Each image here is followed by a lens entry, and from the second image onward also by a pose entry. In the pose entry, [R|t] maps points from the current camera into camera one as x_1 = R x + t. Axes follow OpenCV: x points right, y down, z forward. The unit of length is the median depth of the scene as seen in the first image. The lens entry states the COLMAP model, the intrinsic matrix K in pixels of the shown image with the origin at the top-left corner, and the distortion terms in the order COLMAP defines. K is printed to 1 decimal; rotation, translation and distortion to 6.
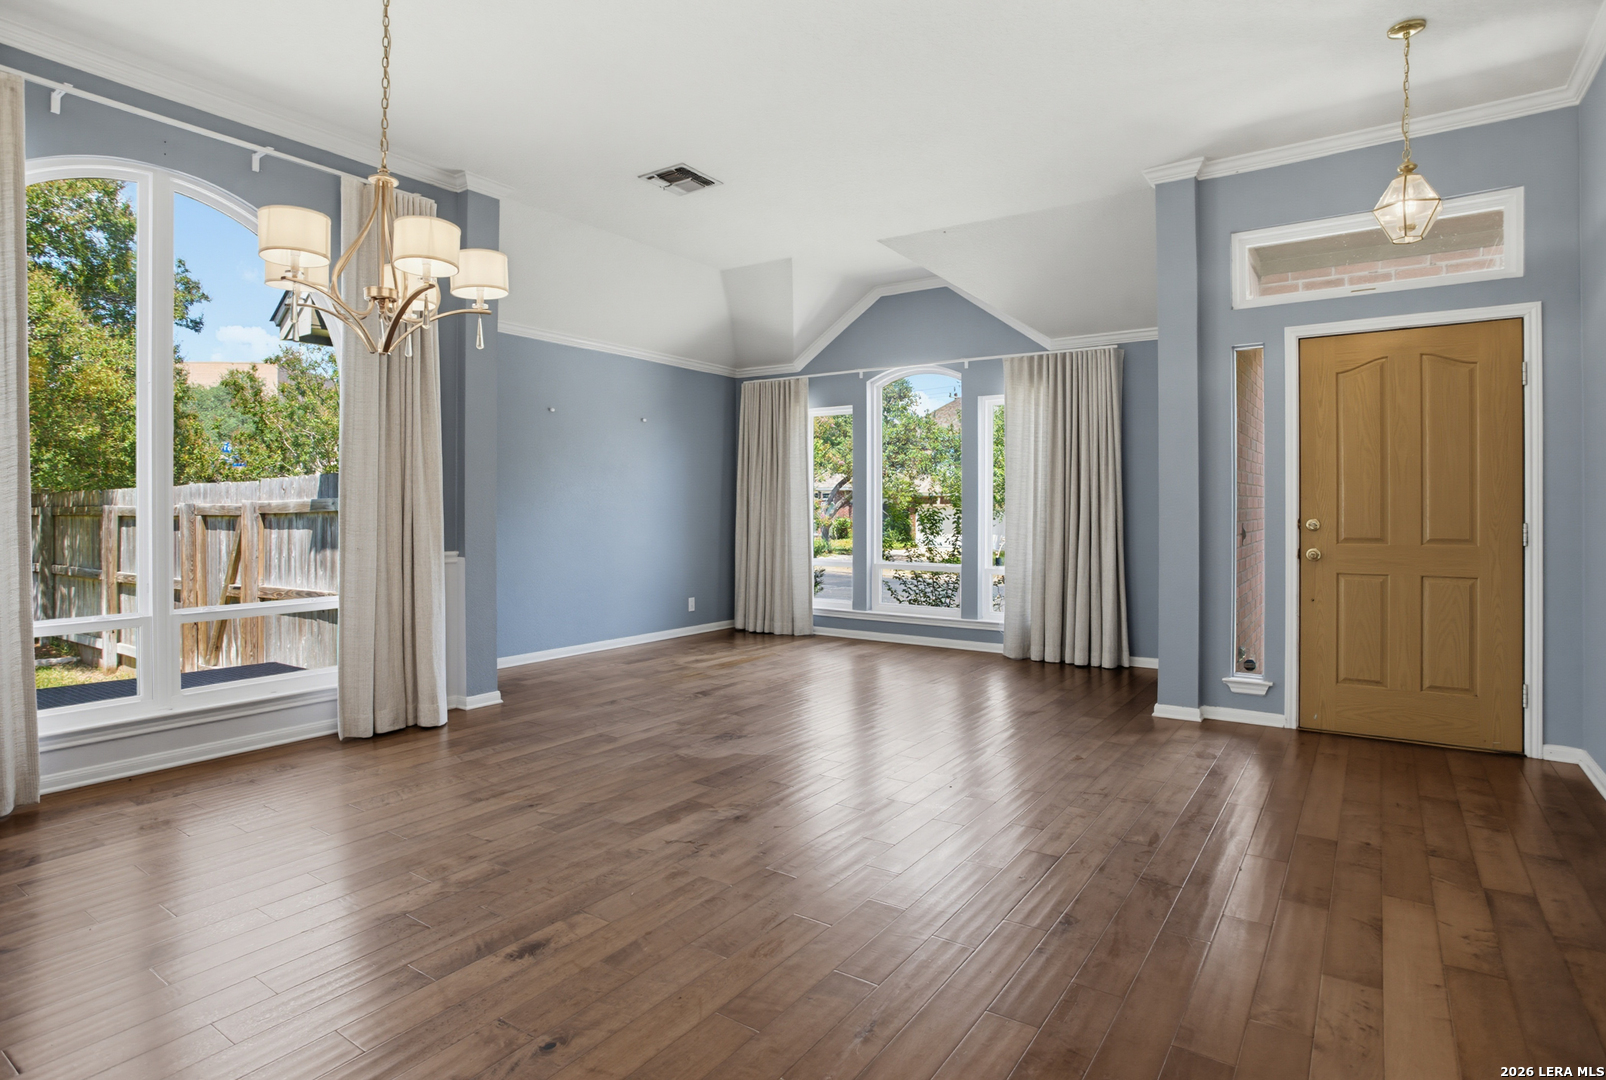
lens RADIAL K [[856.6, 0, 799.6], [0, 856.6, 511.9], [0, 0, 1]] dist [-0.130096, 0.089741]
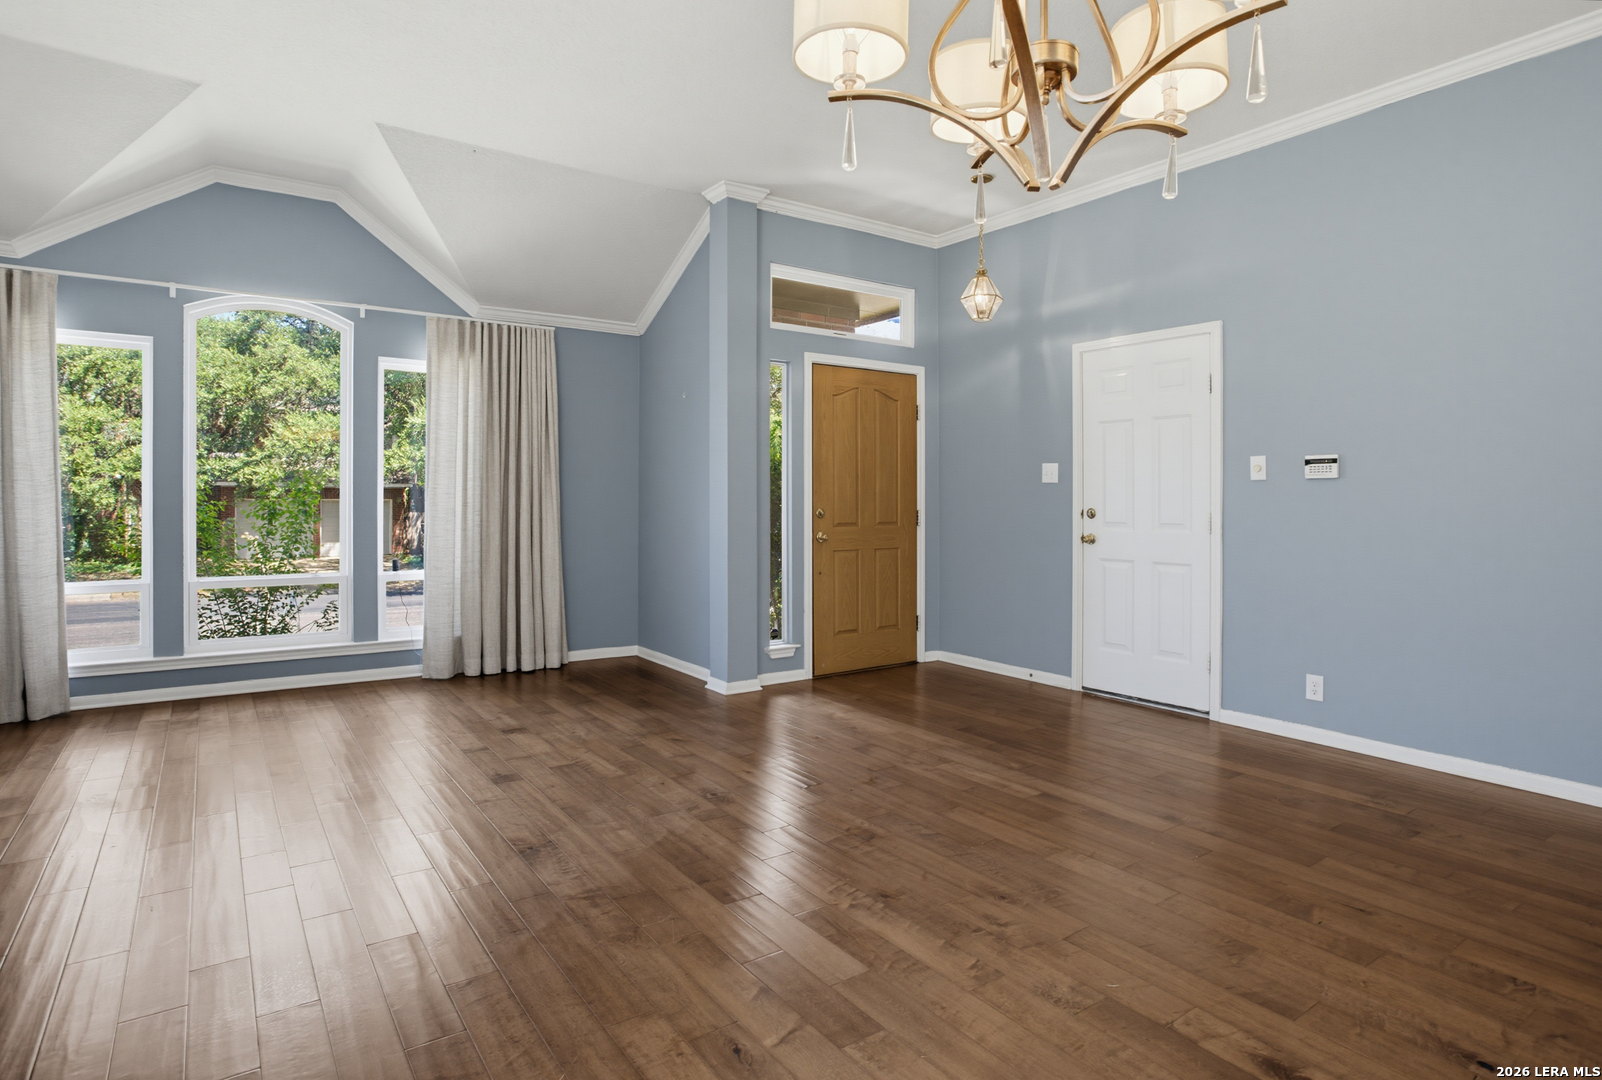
lens RADIAL K [[856.8, 0, 795.5], [0, 856.8, 502.3], [0, 0, 1]] dist [-0.027266, -0.000028]
pose [[0.356318, -0.005314, 0.934350, -0.558981], [-0.000727, 0.999982, 0.005964, -0.008533], [-0.934364, -0.002804, 0.356308, 0.518586]]
